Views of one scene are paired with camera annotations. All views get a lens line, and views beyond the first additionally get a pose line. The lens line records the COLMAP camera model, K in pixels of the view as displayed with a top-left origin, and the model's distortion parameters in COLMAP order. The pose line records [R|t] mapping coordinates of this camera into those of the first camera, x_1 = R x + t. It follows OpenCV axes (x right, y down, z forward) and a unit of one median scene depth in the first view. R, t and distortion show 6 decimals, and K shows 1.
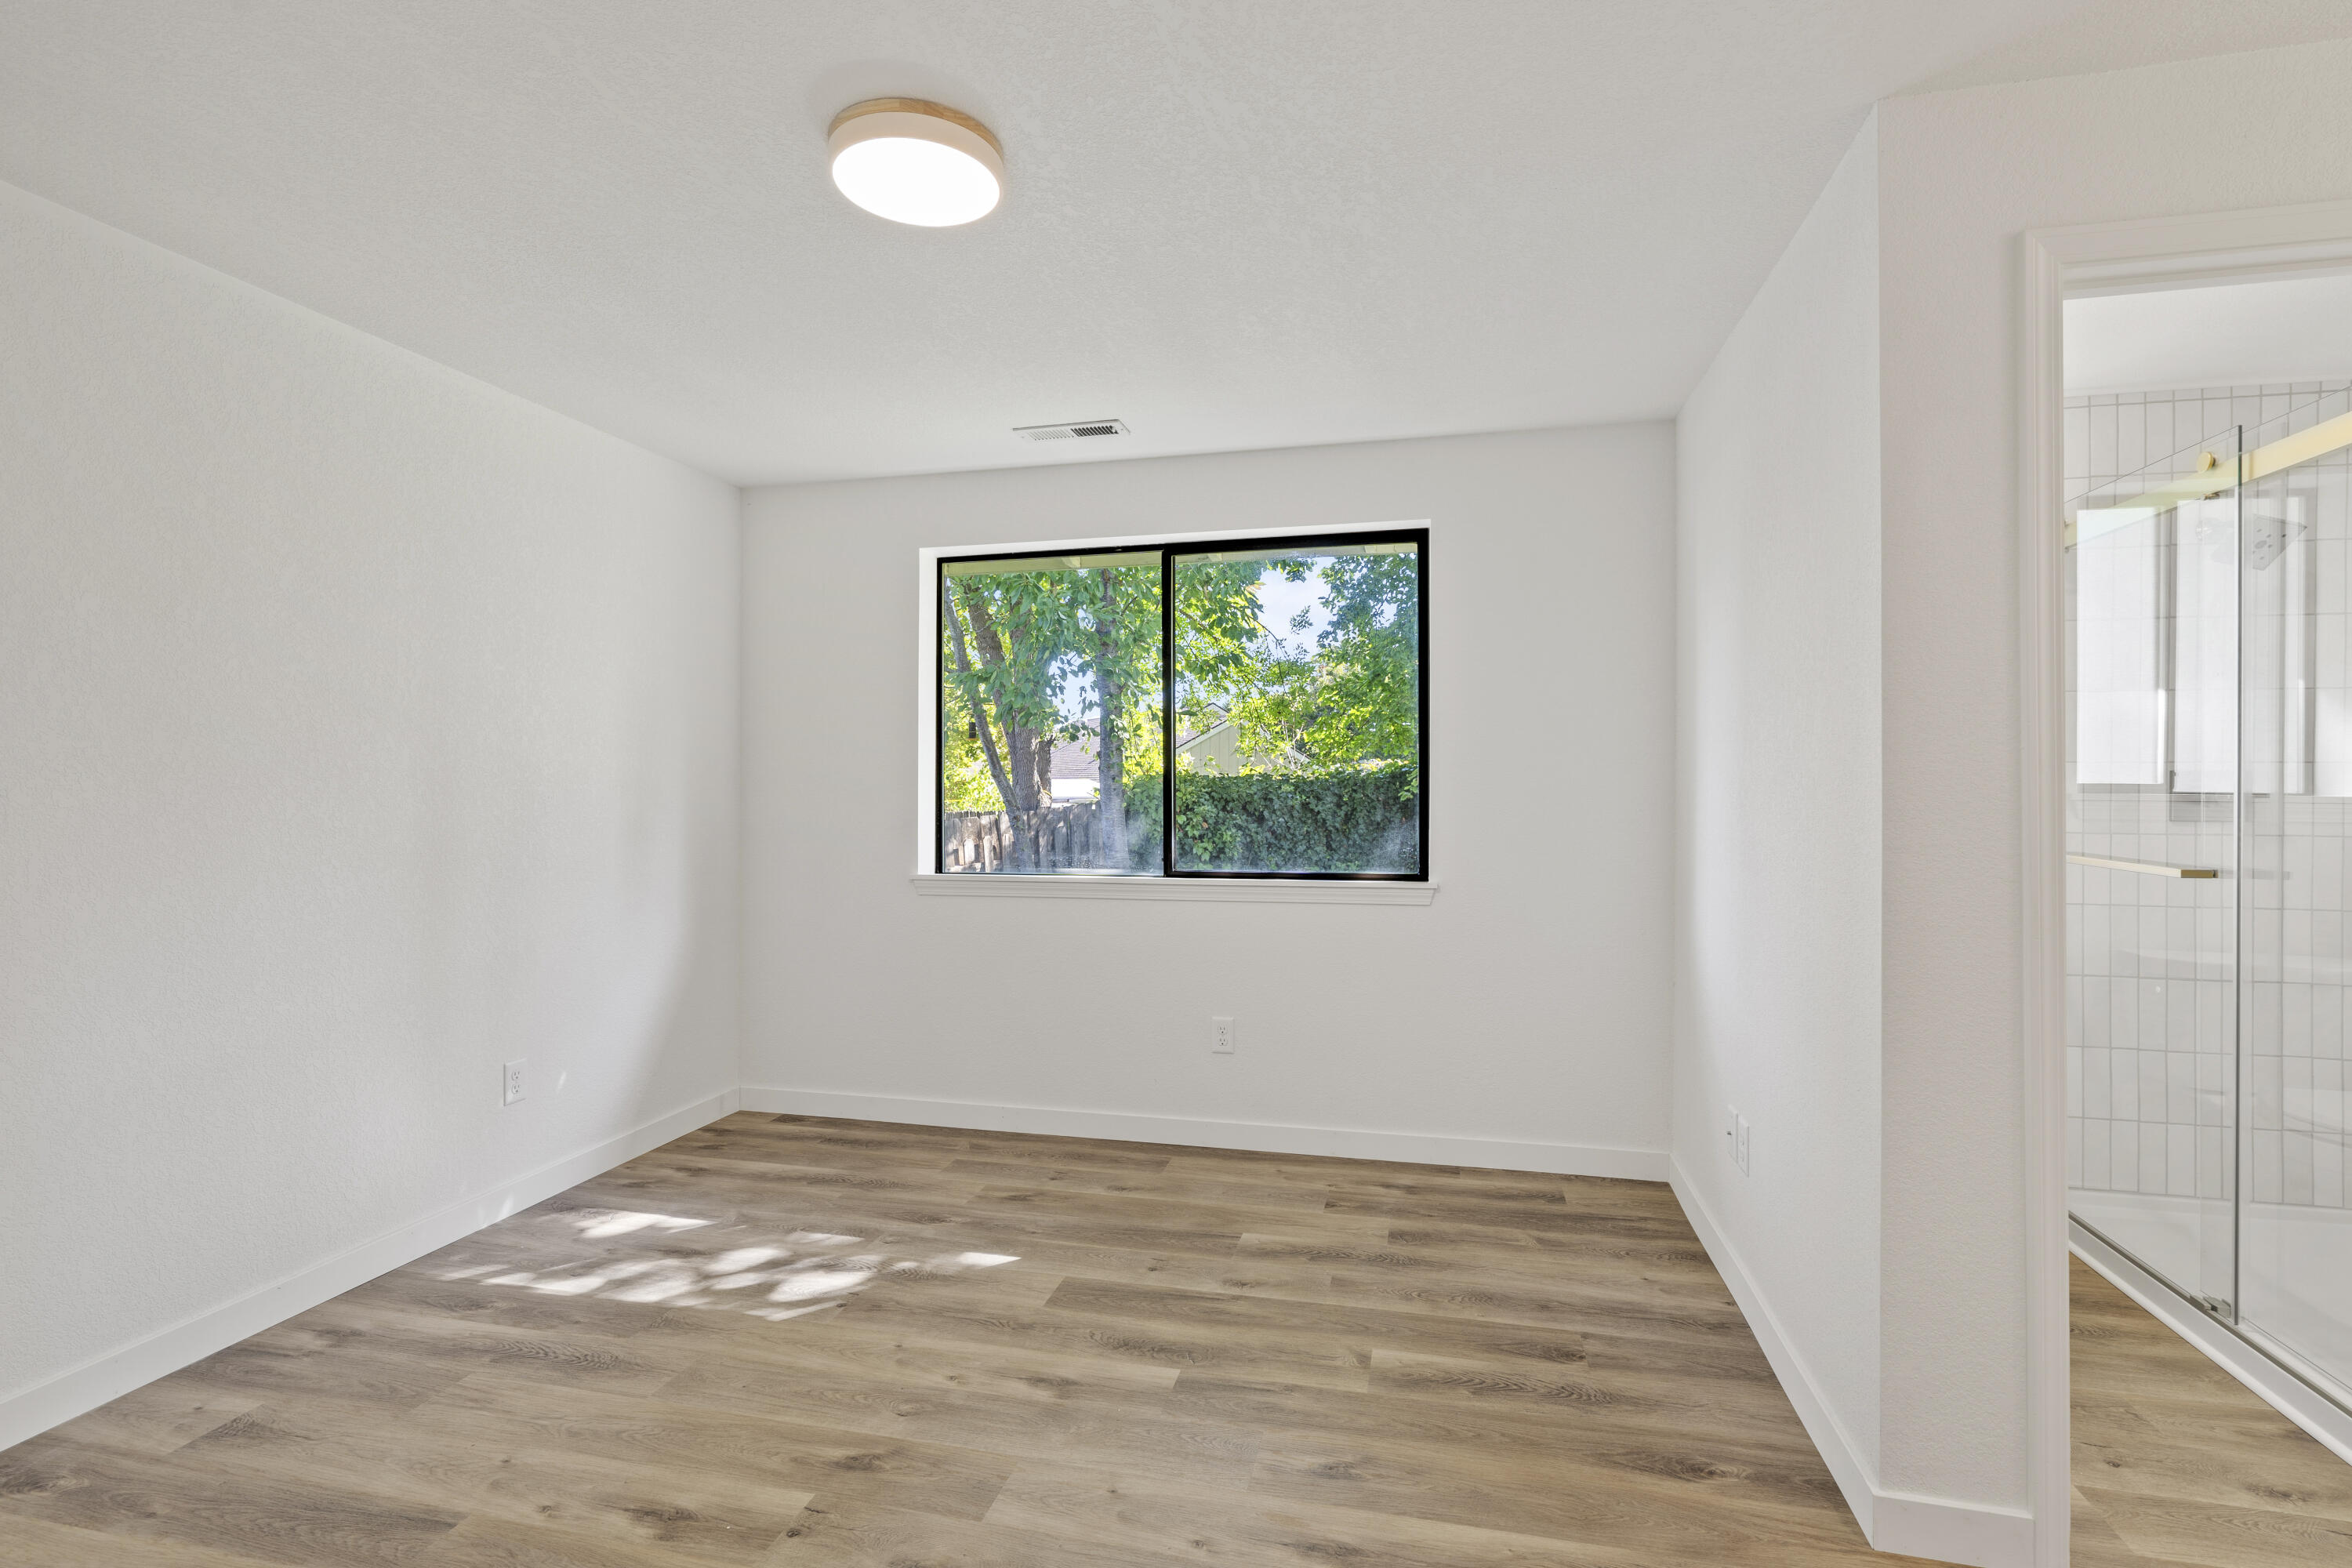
lens RADIAL K [[1086.3, 0, 1162.0], [0, 1086.3, 789.3], [0, 0, 1]] dist [-0.004834, -0.000170]
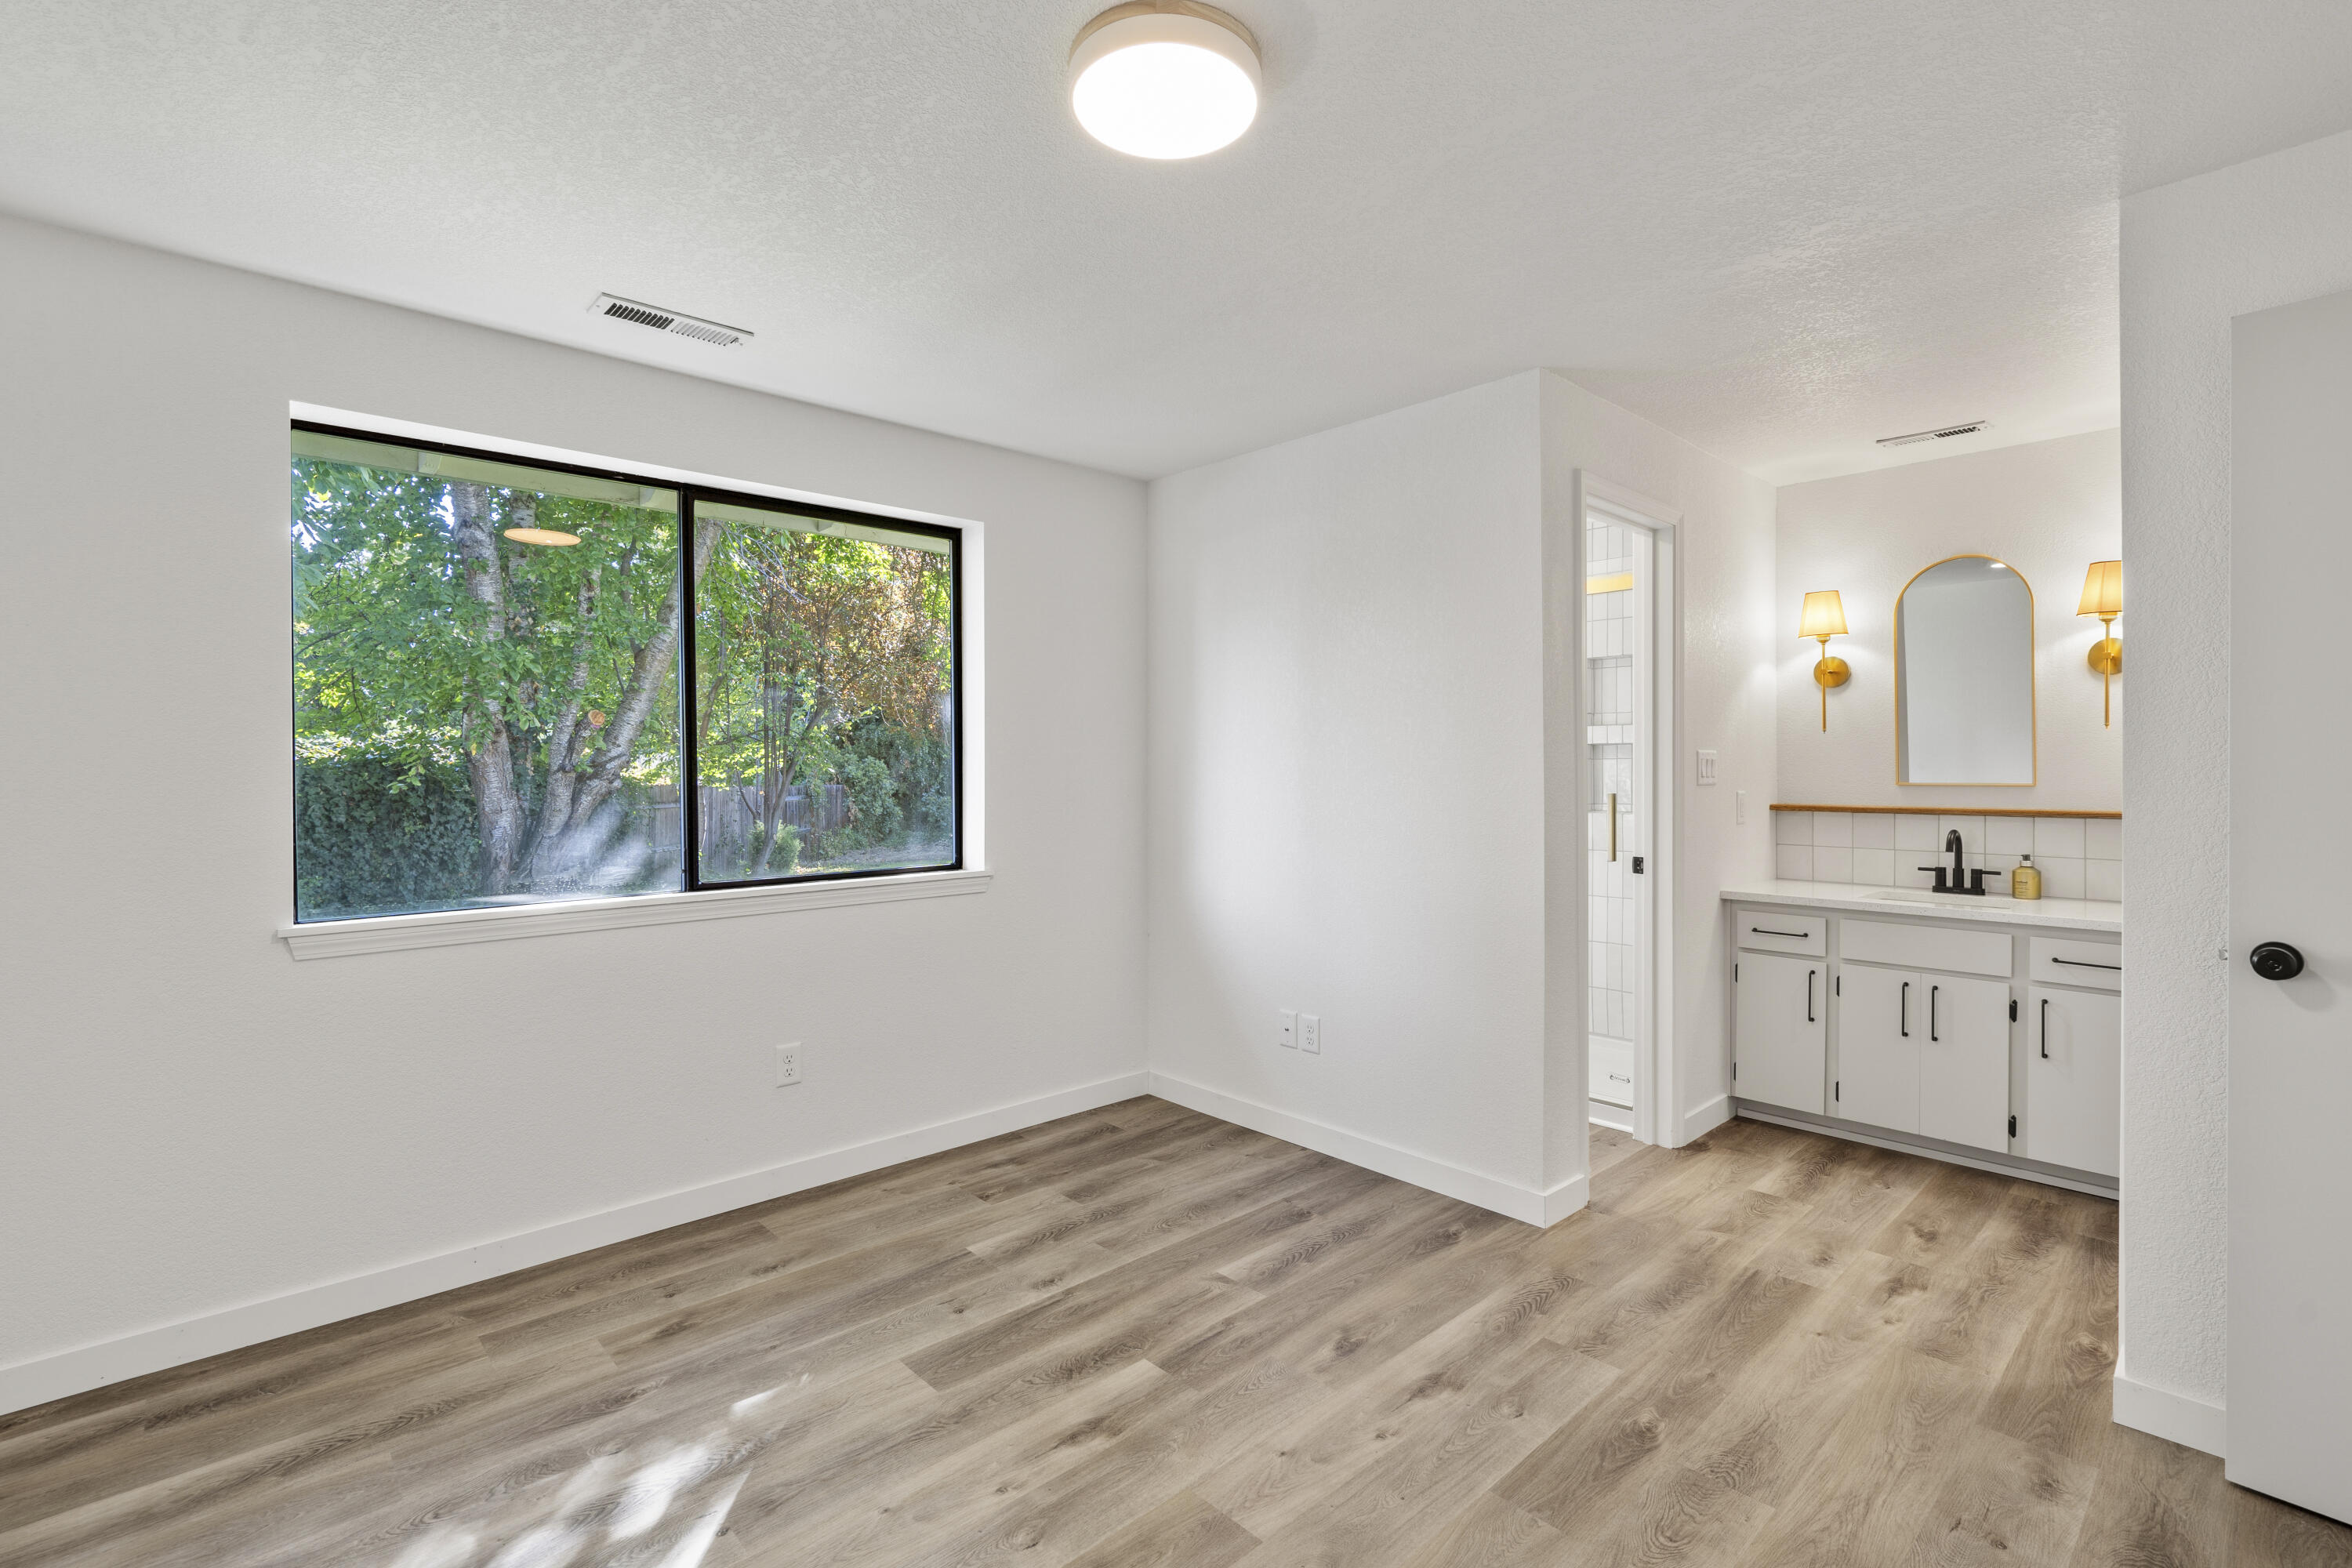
lens RADIAL K [[1077.0, 0, 1183.0], [0, 1077.0, 786.0], [0, 0, 1]] dist [-0.001352, 0.001565]
pose [[0.544849, -0.013100, 0.838432, -0.614364], [0.006495, 0.999914, 0.011402, -0.005930], [-0.838509, -0.000767, 0.544887, 0.329281]]
